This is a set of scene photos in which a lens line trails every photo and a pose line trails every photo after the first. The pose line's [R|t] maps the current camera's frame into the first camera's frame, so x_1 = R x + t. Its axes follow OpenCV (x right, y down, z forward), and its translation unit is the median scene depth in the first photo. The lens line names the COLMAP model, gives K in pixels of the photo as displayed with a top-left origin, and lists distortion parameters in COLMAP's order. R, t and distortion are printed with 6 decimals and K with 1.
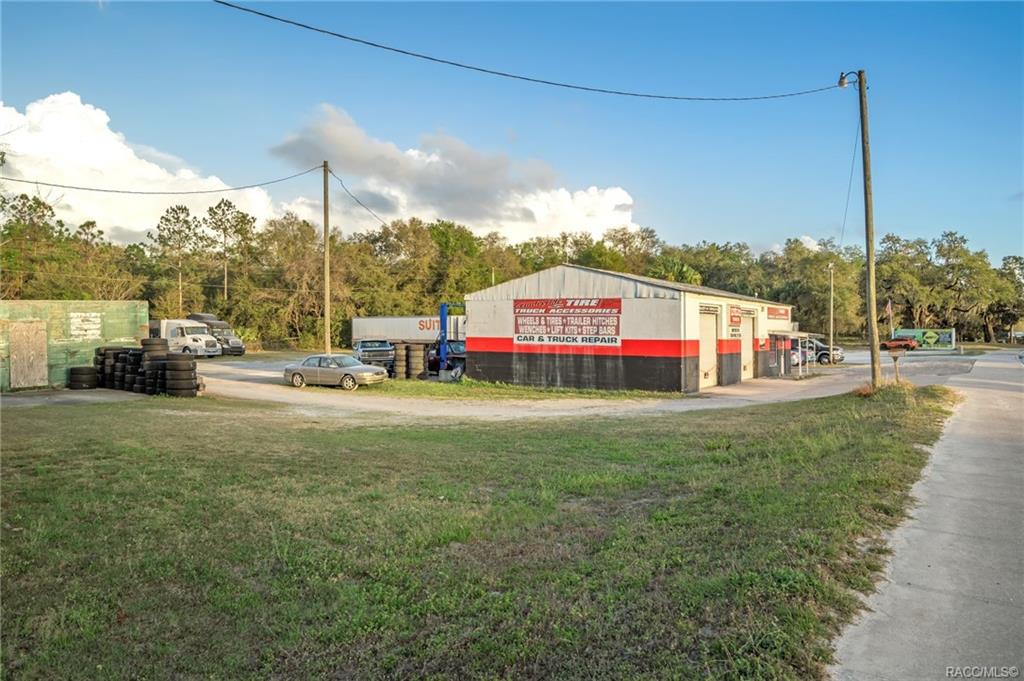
lens RADIAL K [[756.2, 0, 509.6], [0, 756.2, 335.7], [0, 0, 1]] dist [0.012660, 0.006698]
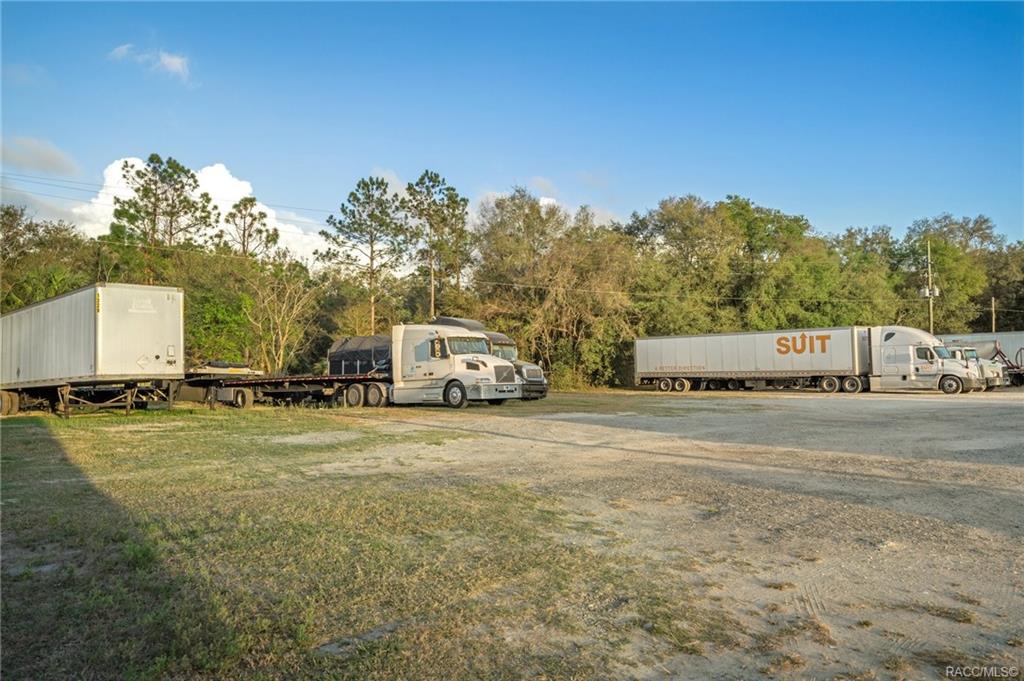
lens RADIAL K [[756.2, 0, 513.9], [0, 756.2, 343.9], [0, 0, 1]] dist [0.012660, 0.006698]
pose [[0.987149, -0.020808, -0.158439, -0.224690], [0.013358, 0.998761, -0.047945, 0.010264], [0.159241, 0.045213, 0.986204, 0.396902]]
